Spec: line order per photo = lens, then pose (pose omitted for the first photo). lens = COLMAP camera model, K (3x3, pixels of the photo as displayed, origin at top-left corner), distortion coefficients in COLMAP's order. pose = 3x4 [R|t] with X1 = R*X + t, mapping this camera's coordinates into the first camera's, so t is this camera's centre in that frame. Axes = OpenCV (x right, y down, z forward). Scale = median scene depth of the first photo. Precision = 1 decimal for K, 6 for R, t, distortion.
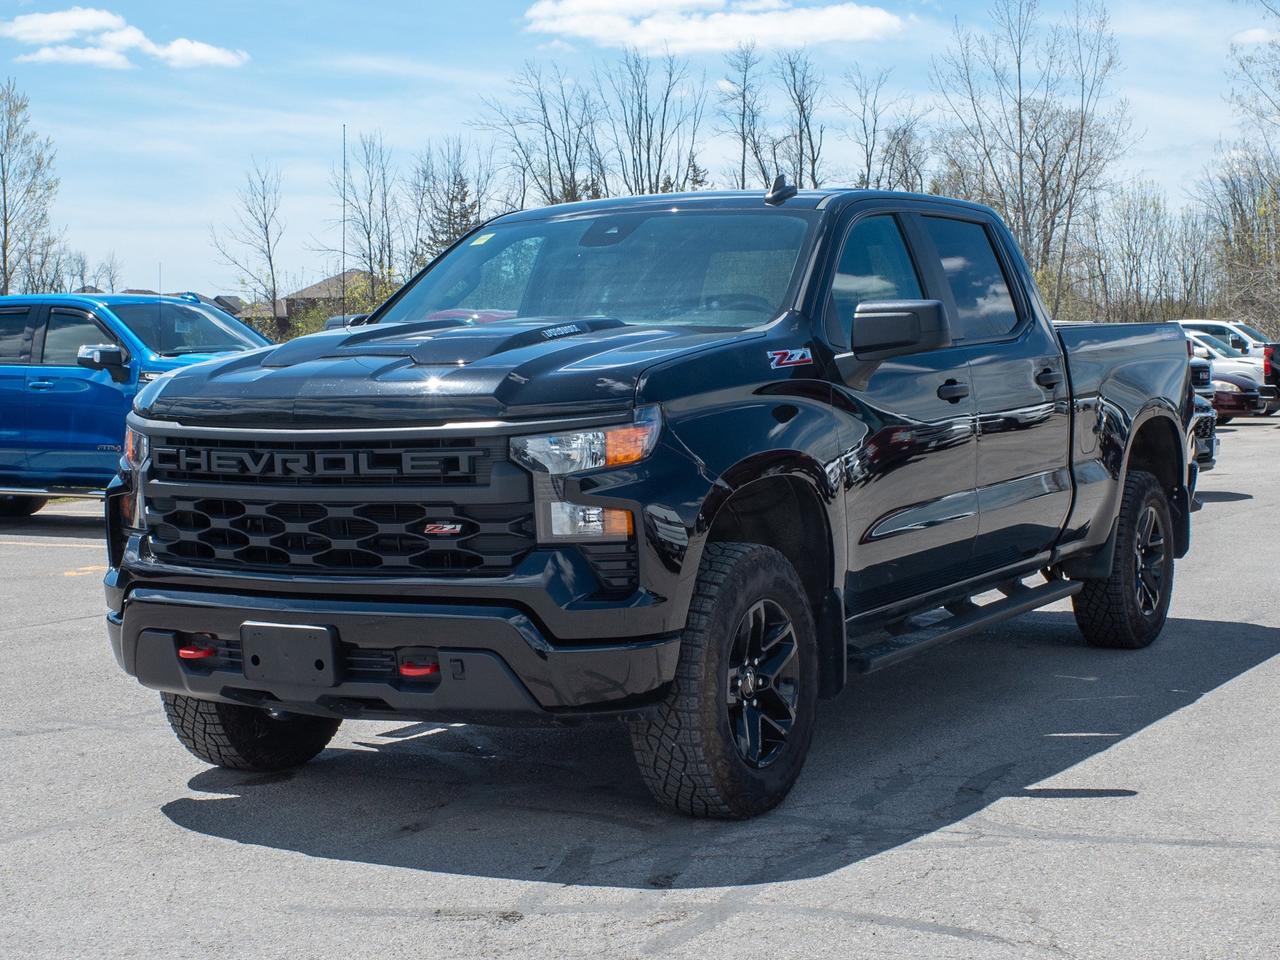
lens RADIAL K [[2050.3, 0, 582.0], [0, 2050.3, 477.8], [0, 0, 1]] dist [-0.007444, -0.013260]
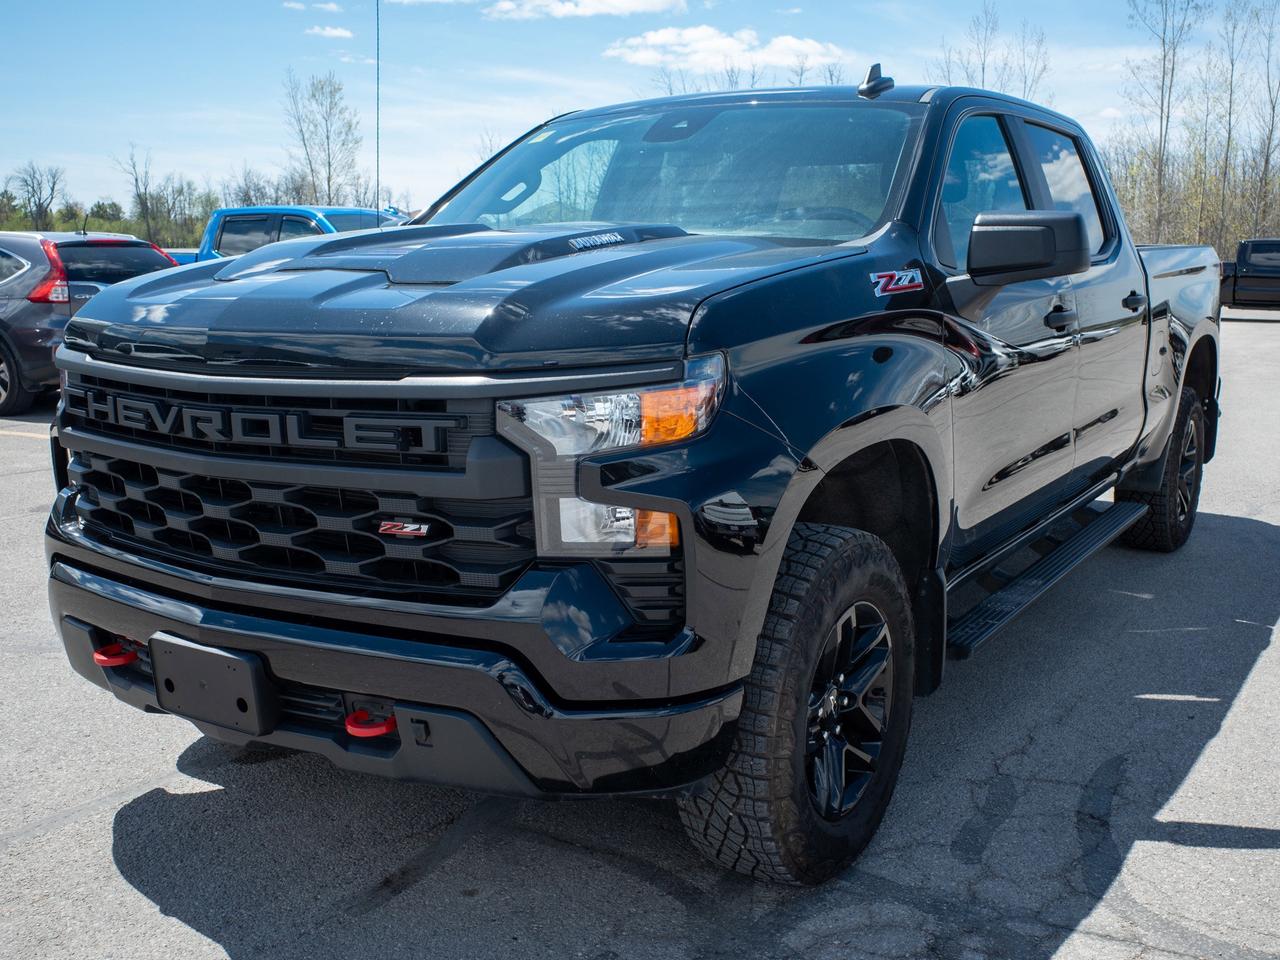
lens RADIAL K [[1205.4, 0, 671.3], [0, 1205.4, 480.3], [0, 0, 1]] dist [-0.038028, 0.004487]
pose [[0.999603, 0.023278, -0.015866, 0.026838], [-0.021113, 0.991921, 0.125089, -0.041684], [0.018649, -0.124705, 0.992019, 0.574507]]
